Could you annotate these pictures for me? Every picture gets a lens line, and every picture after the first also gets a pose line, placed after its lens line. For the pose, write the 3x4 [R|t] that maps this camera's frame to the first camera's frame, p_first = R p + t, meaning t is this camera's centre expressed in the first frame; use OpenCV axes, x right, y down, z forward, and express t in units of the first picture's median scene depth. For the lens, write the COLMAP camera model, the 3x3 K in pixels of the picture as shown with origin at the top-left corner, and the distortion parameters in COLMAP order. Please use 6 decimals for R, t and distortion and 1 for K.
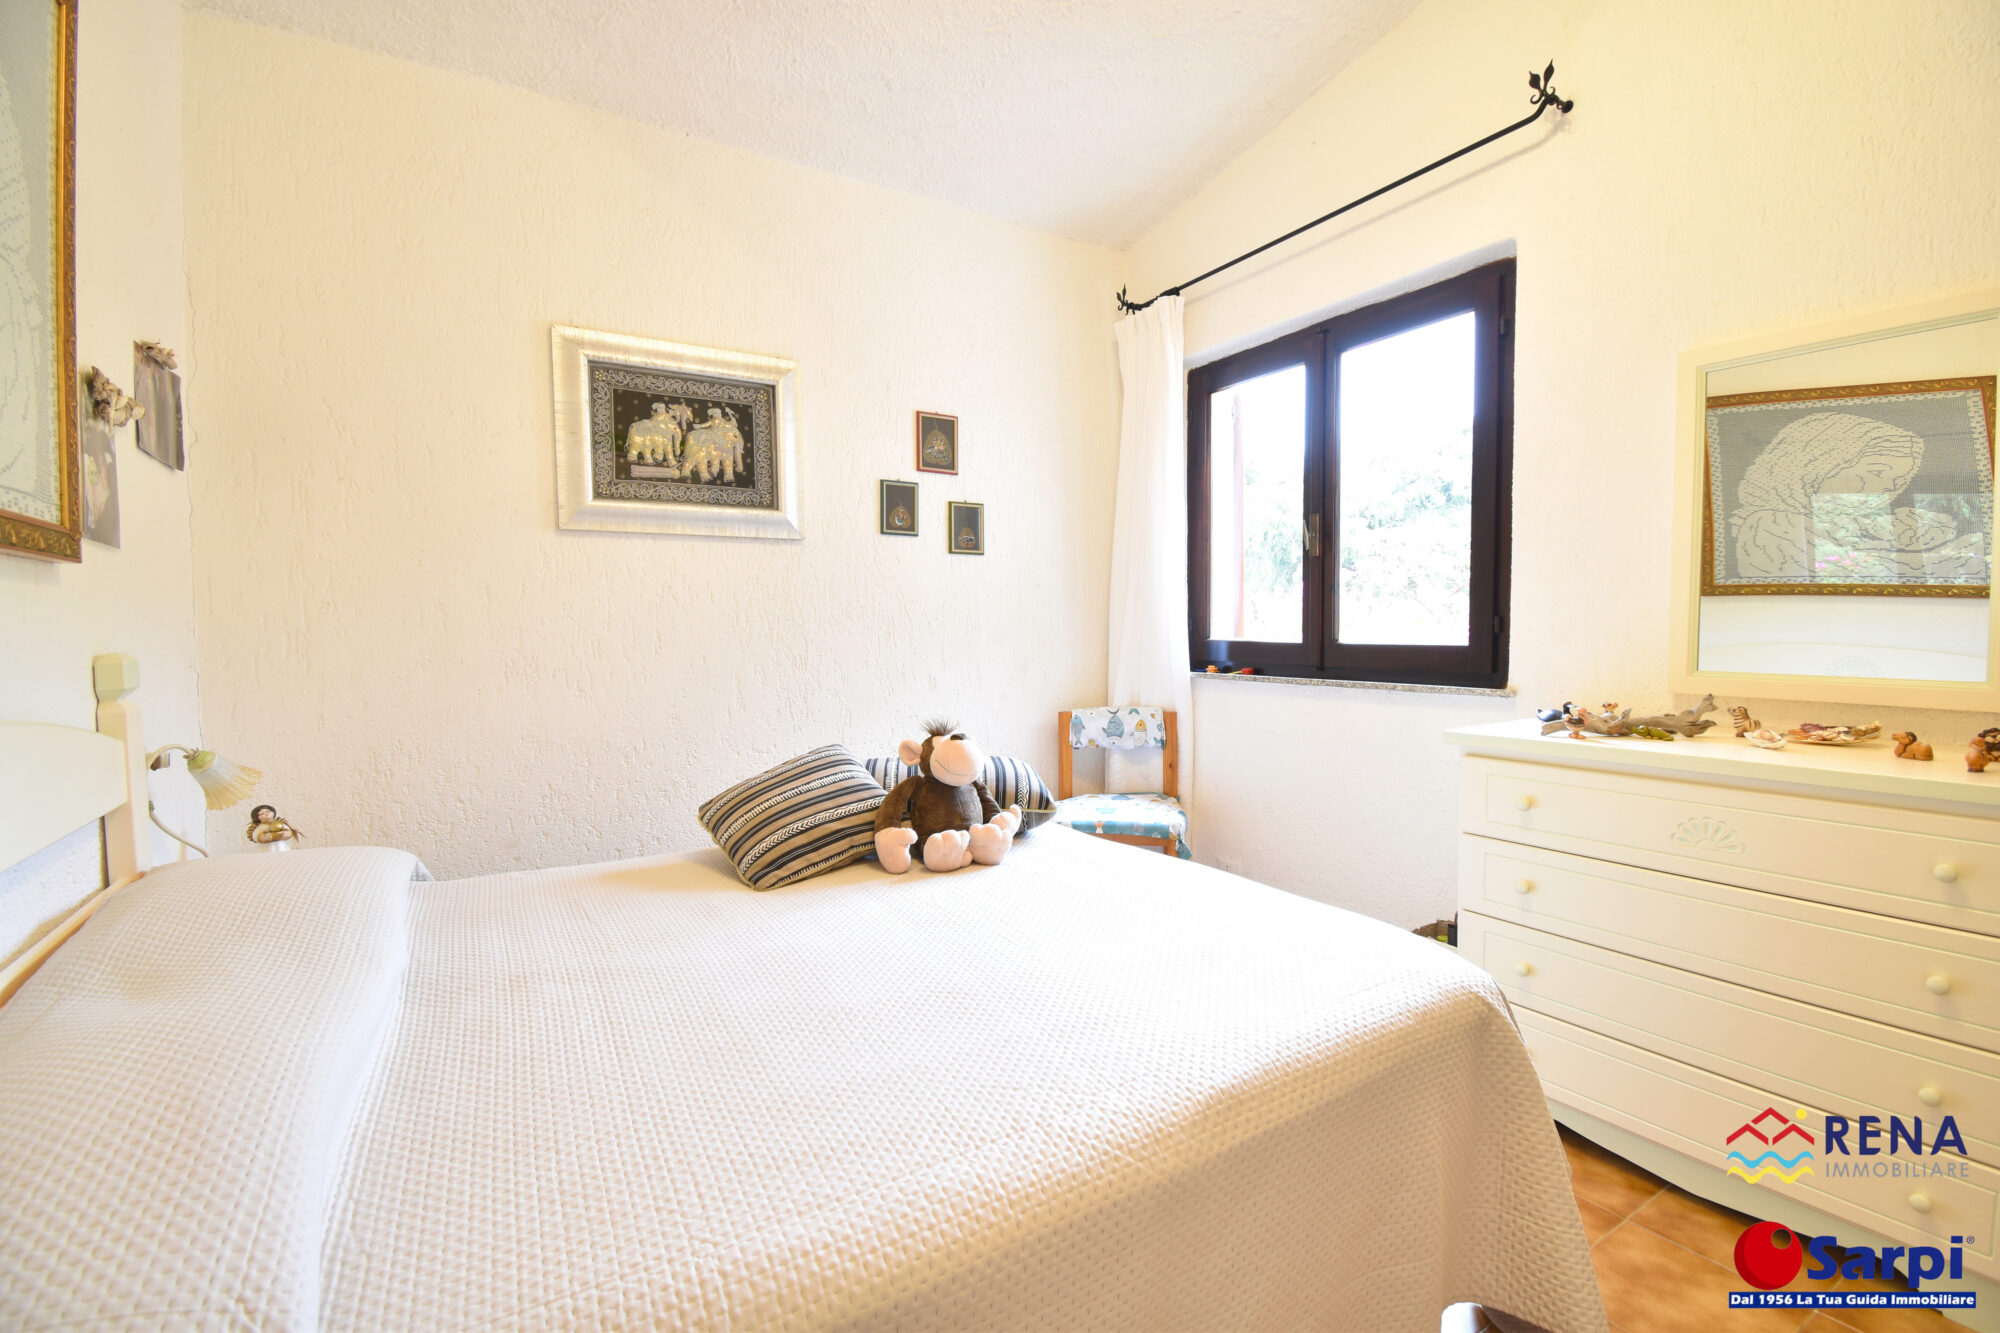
lens RADIAL K [[887.8, 0, 1009.7], [0, 887.8, 671.2], [0, 0, 1]] dist [-0.017025, -0.009687]
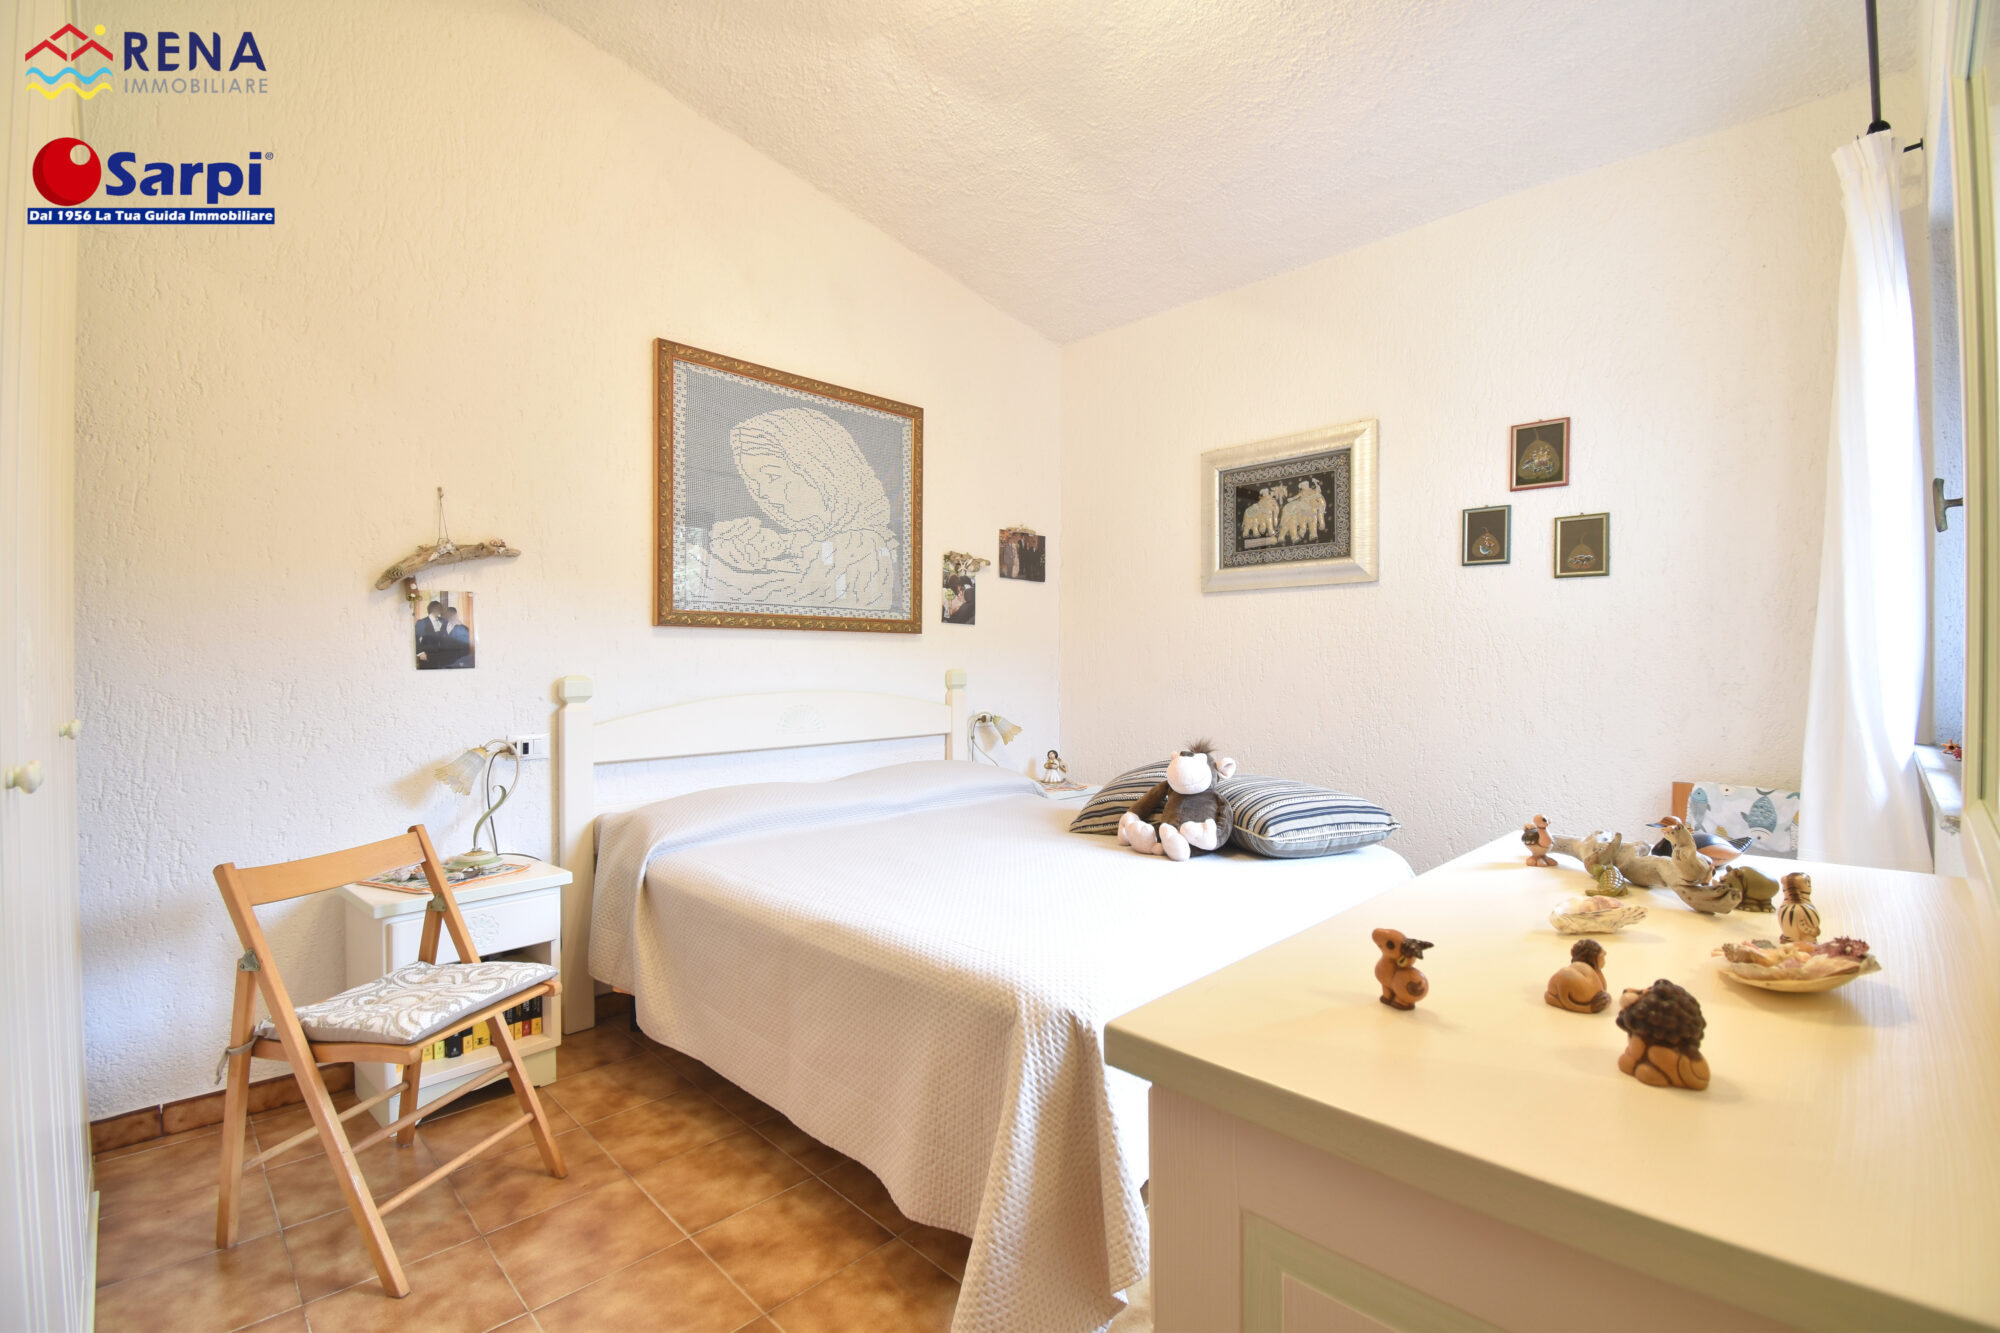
lens RADIAL K [[887.8, 0, 999.5], [0, 887.8, 670.4], [0, 0, 1]] dist [-0.017025, -0.009687]
pose [[0.194462, 0.015196, -0.980792, 0.778267], [-0.055840, 0.998430, 0.004398, -0.020063], [0.979319, 0.053912, 0.195005, 0.365637]]
